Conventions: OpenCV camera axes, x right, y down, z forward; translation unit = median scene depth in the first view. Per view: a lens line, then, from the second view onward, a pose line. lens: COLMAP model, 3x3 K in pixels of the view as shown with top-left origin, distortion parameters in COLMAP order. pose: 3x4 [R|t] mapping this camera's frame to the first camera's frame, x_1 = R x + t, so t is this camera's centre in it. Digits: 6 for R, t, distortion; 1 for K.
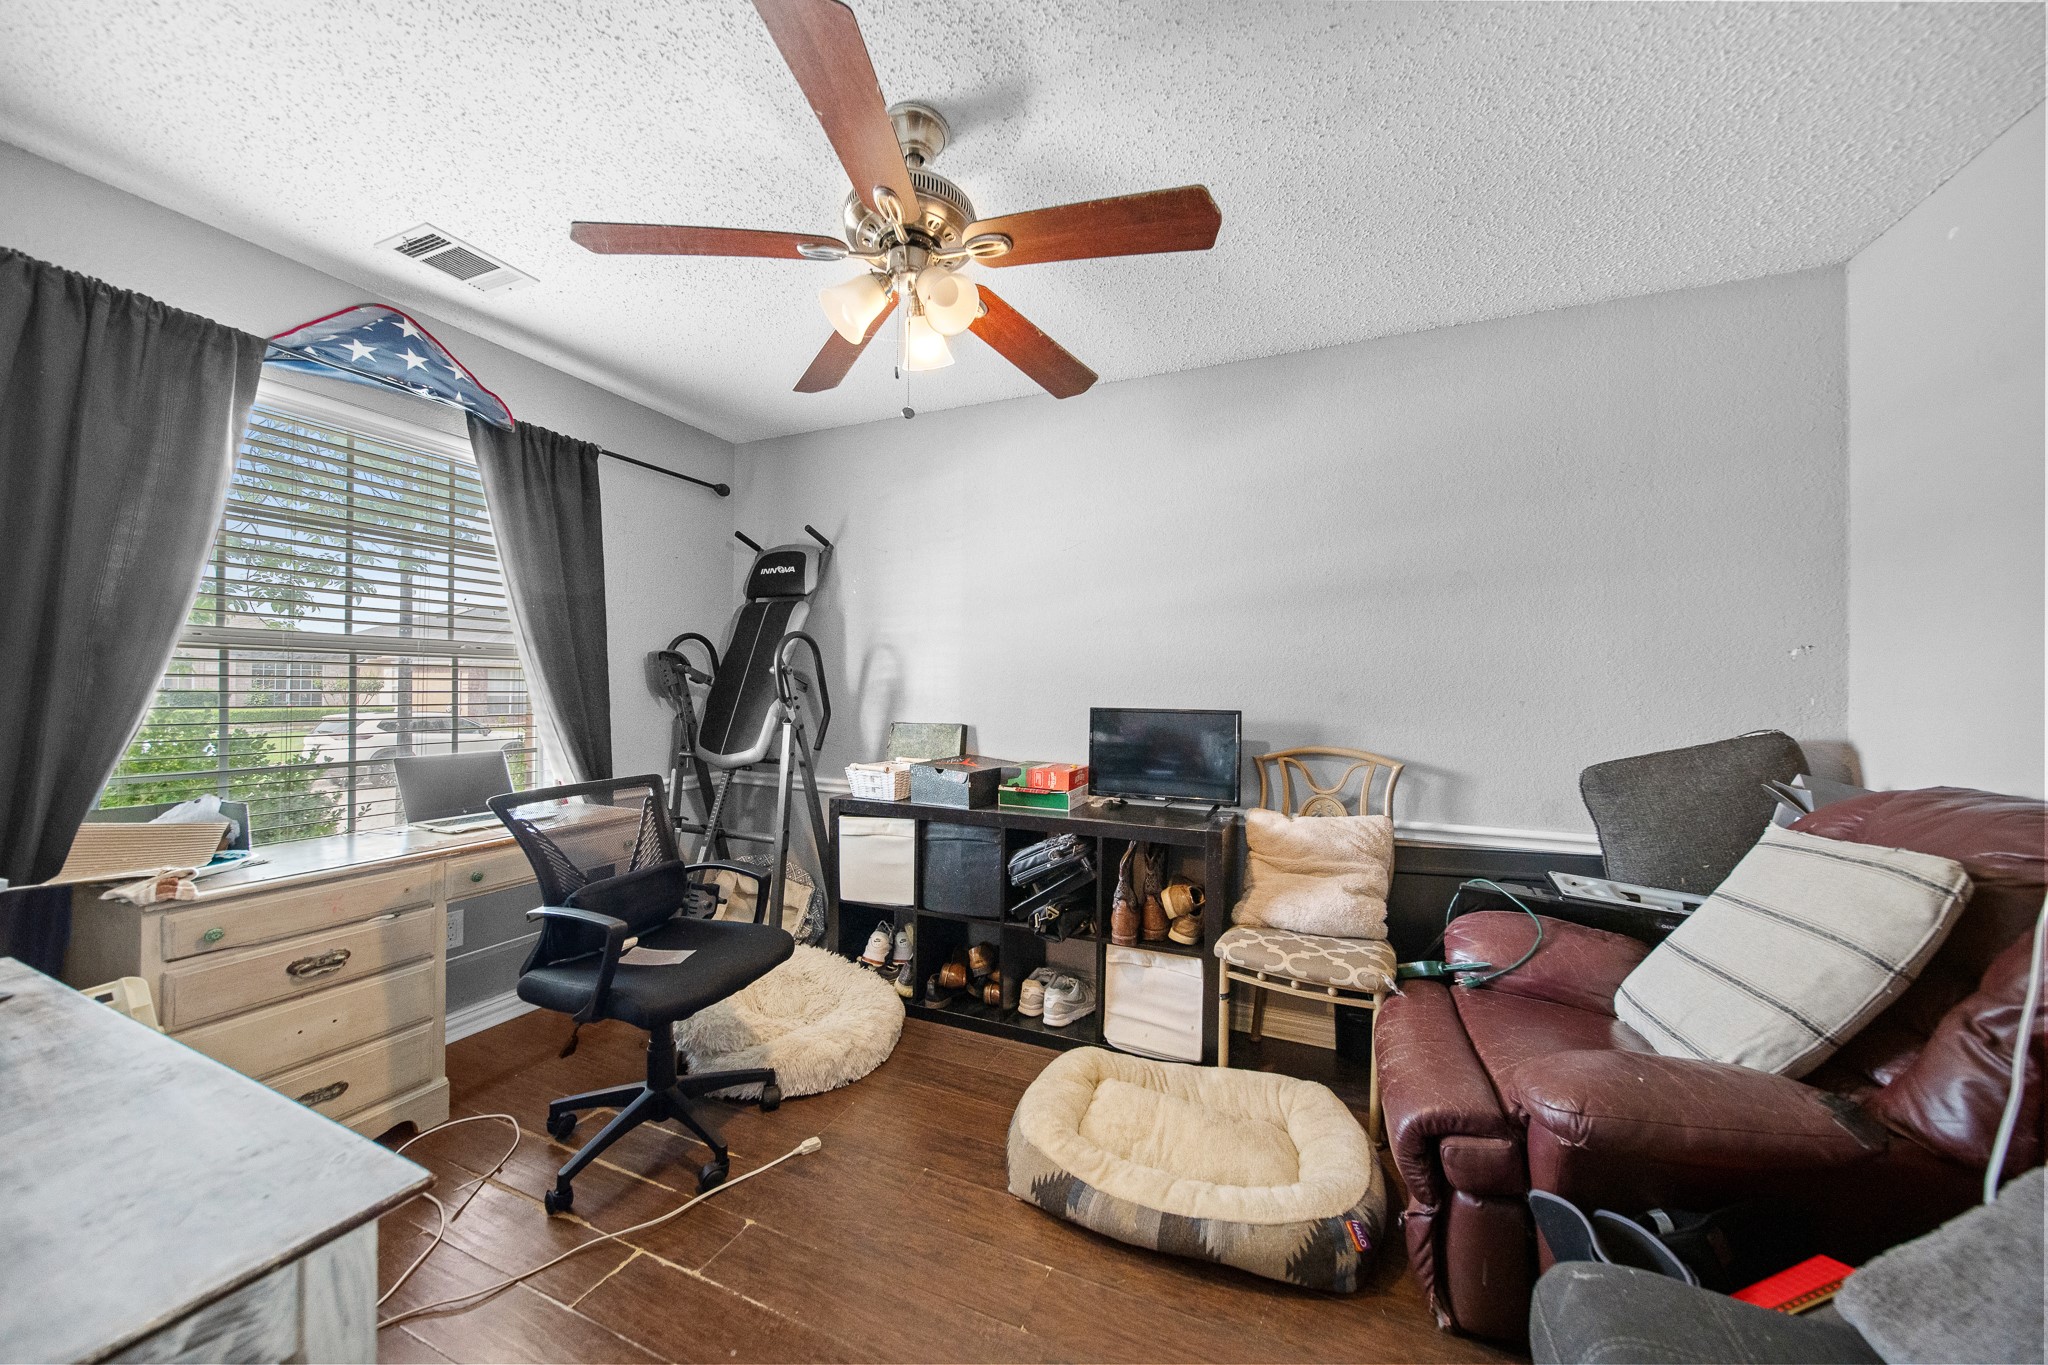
lens RADIAL K [[720.0, 0, 1029.2], [0, 720.0, 679.3], [0, 0, 1]] dist [0.000313, -0.001519]
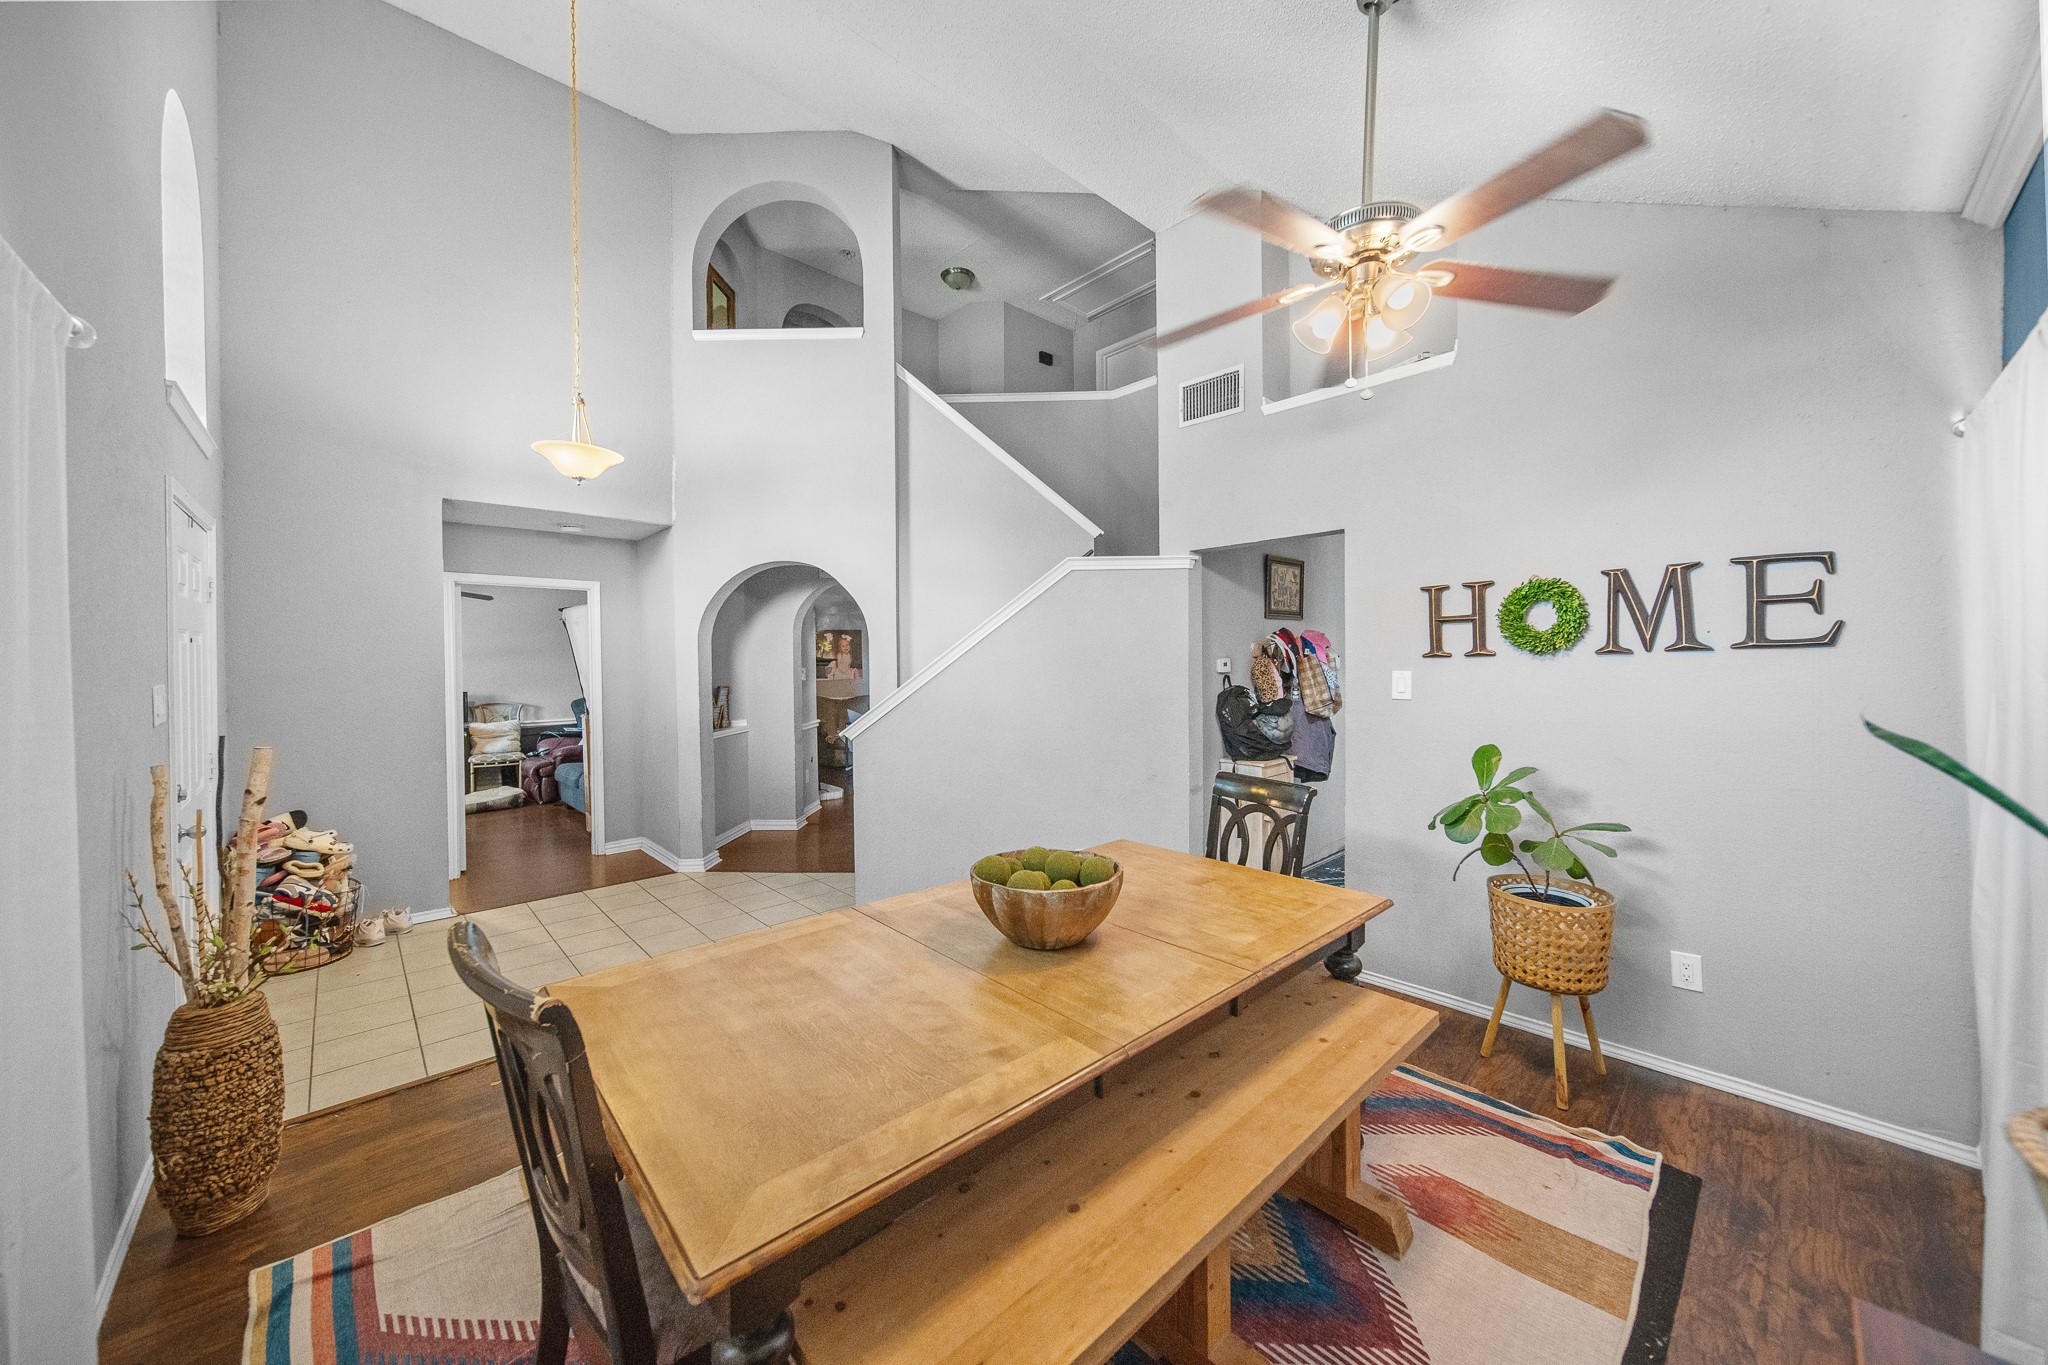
lens RADIAL K [[731.4, 0, 1031.2], [0, 731.4, 653.6], [0, 0, 1]] dist [0.000664, 0.000094]
pose [[0.399939, -0.007602, 0.916510, -1.676042], [0.004489, 0.999970, 0.006336, -0.135121], [-0.916531, 0.001581, 0.399961, -2.575666]]
